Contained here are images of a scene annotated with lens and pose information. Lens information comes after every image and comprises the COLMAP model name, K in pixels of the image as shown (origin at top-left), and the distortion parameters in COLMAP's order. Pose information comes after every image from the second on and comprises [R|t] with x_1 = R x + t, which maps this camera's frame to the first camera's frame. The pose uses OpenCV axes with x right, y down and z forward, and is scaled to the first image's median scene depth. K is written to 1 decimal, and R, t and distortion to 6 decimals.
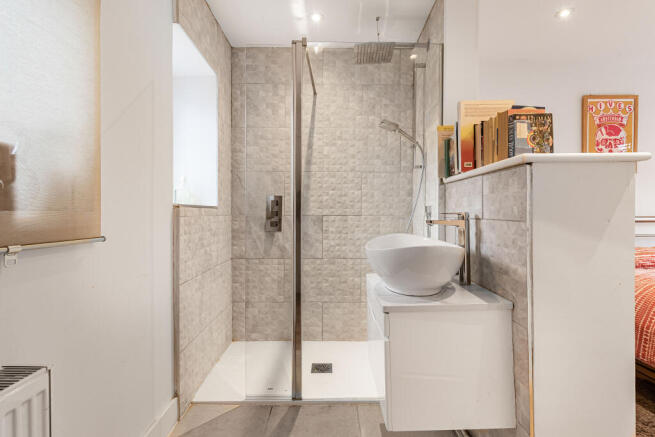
lens RADIAL K [[329.6, 0, 333.2], [0, 329.6, 216.3], [0, 0, 1]] dist [0.004149, -0.001609]
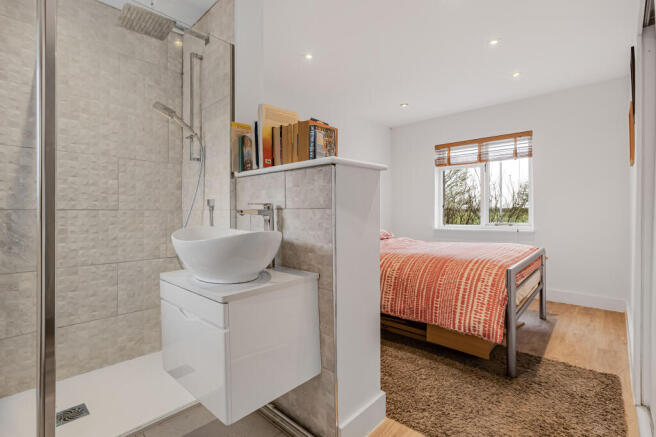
lens RADIAL K [[320.3, 0, 330.7], [0, 320.3, 212.8], [0, 0, 1]] dist [0.009684, -0.000425]
pose [[0.677238, -0.001777, 0.735762, -0.253323], [0.012953, 0.999871, -0.009508, 0.032687], [-0.735650, 0.015970, 0.677174, 0.103505]]
